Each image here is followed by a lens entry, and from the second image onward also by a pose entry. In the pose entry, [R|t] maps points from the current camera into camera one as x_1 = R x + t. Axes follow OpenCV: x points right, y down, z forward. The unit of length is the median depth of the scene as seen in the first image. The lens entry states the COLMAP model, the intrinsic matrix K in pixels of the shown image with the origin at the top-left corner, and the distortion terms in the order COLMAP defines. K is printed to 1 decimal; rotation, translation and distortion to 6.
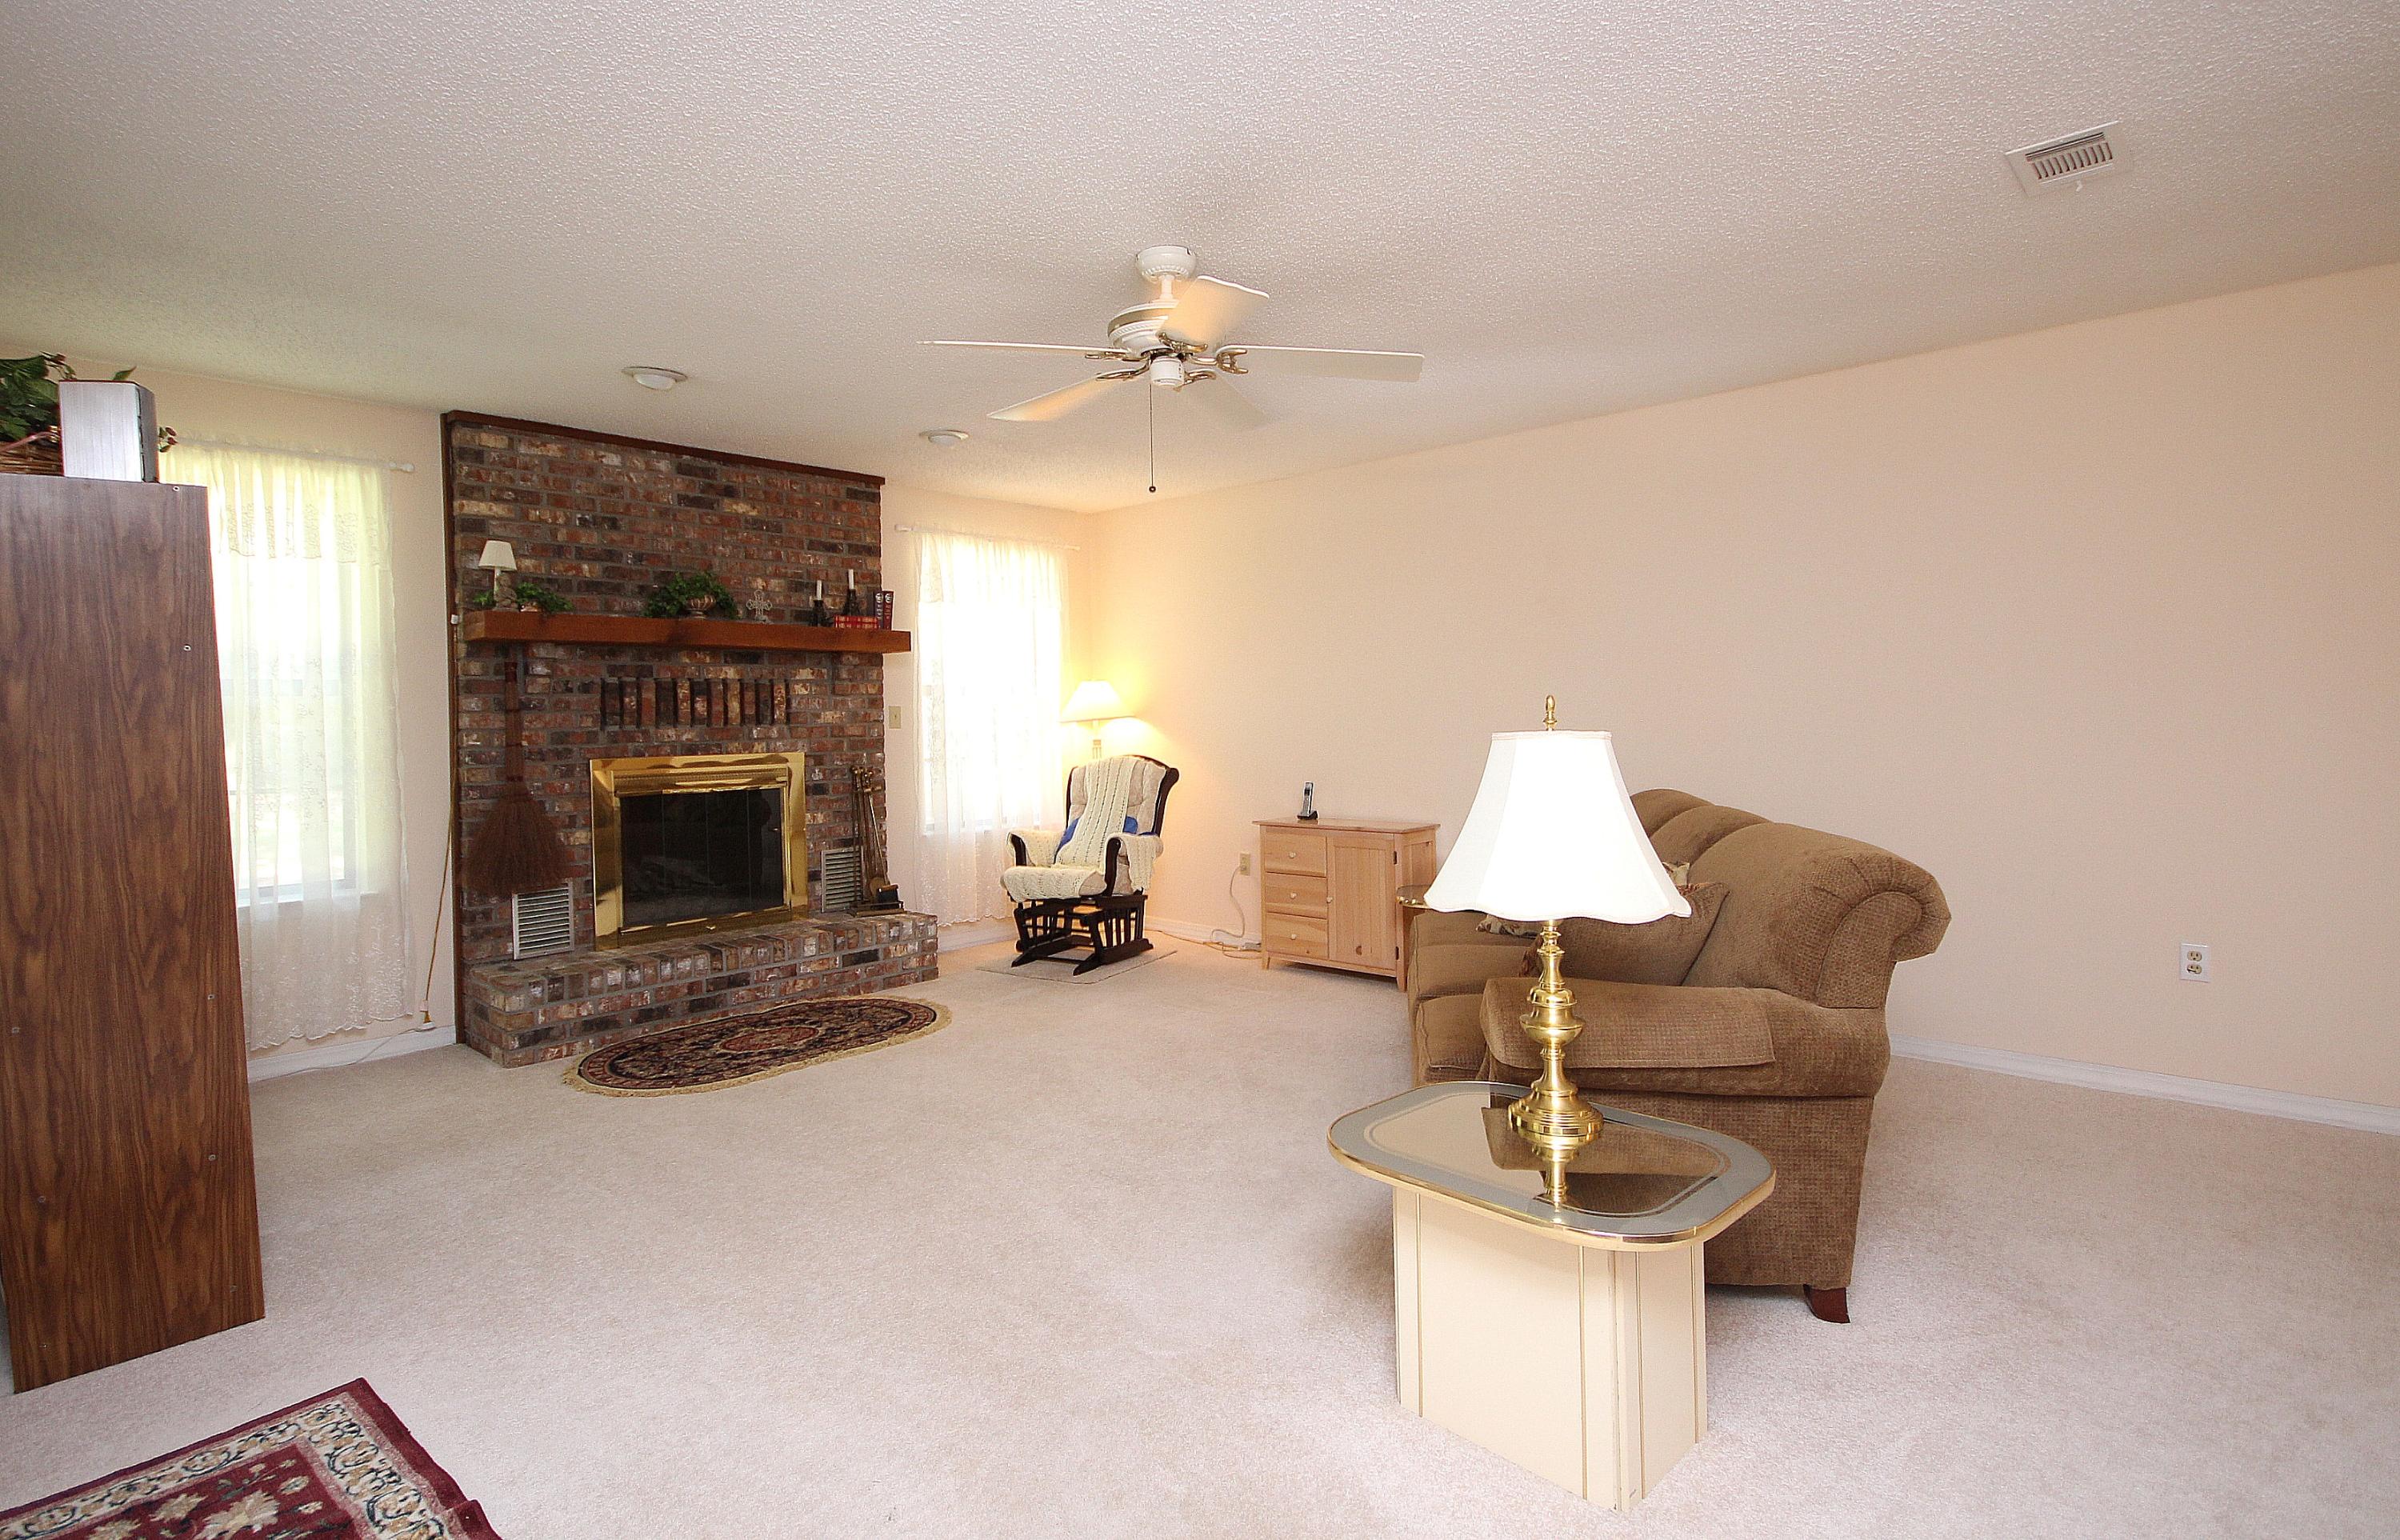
lens RADIAL K [[1167.1, 0, 1160.5], [0, 1167.1, 782.8], [0, 0, 1]] dist [0.001179, -0.005859]
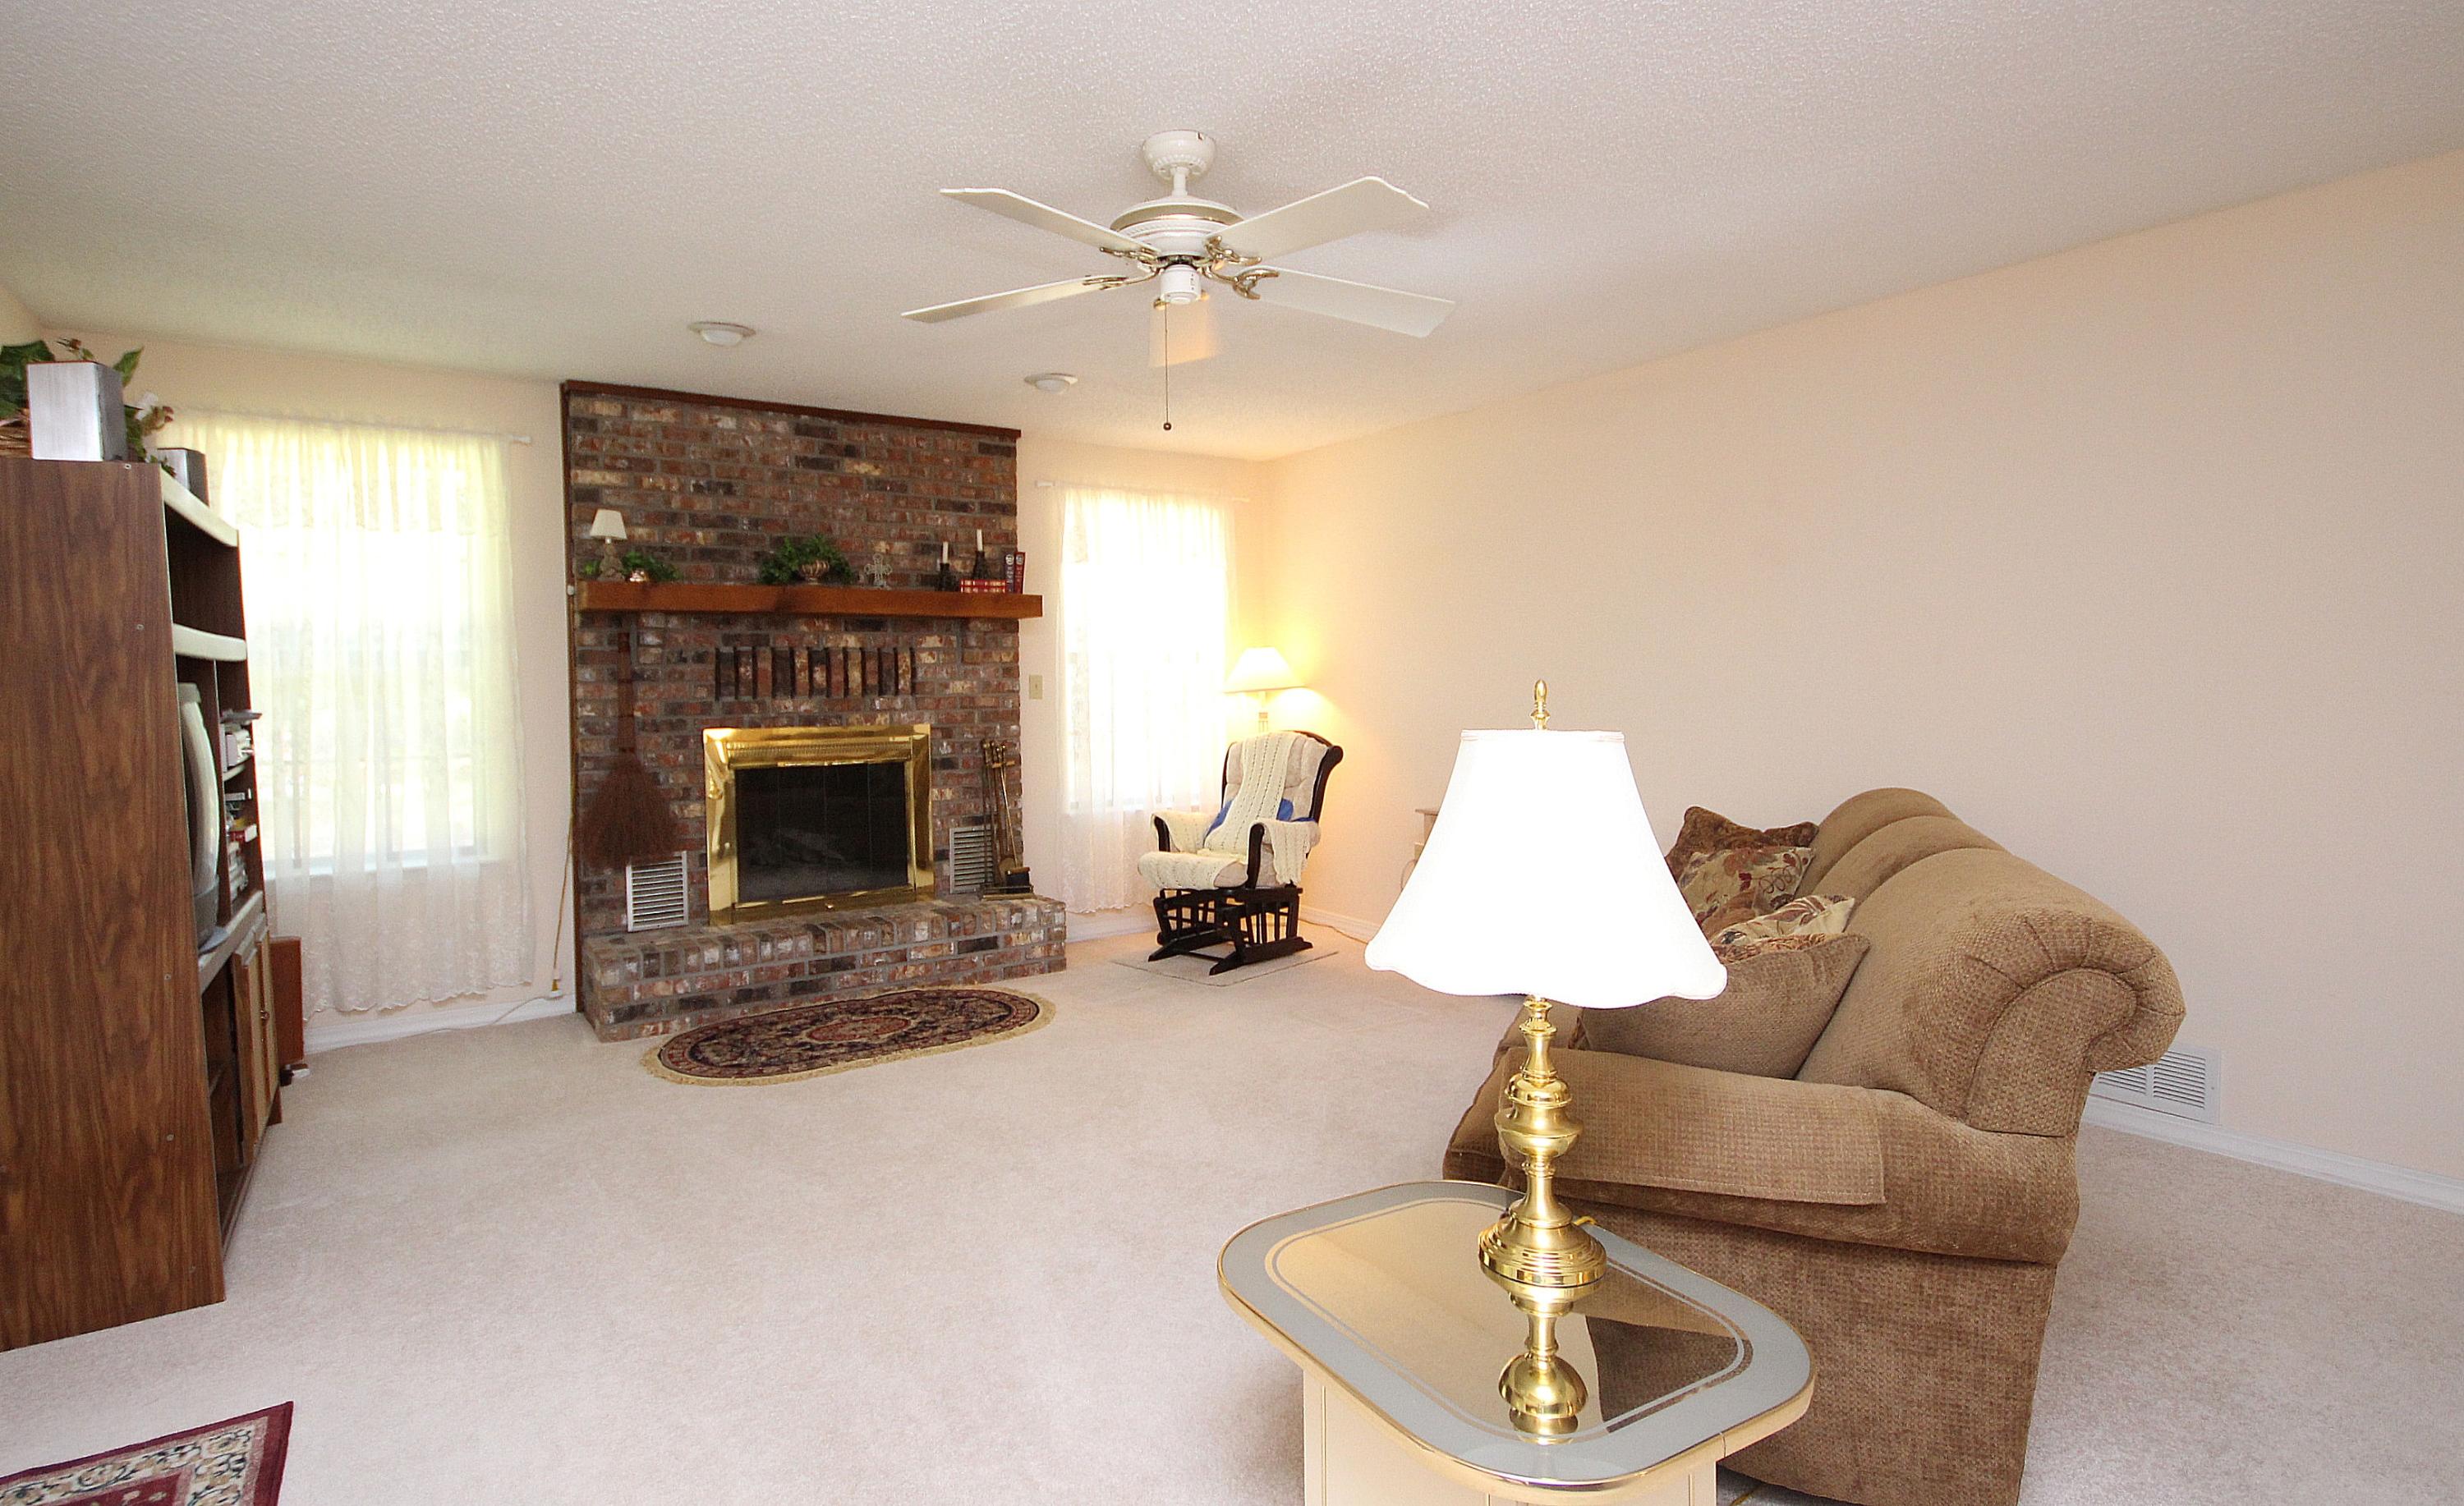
lens RADIAL K [[1197.8, 0, 1232.0], [0, 1197.8, 753.0], [0, 0, 1]] dist [-0.005140, -0.000354]
pose [[0.974577, 0.017611, -0.223360, 0.172399], [-0.015850, 0.999828, 0.009673, -0.018603], [0.223492, -0.005887, 0.974688, 0.123514]]
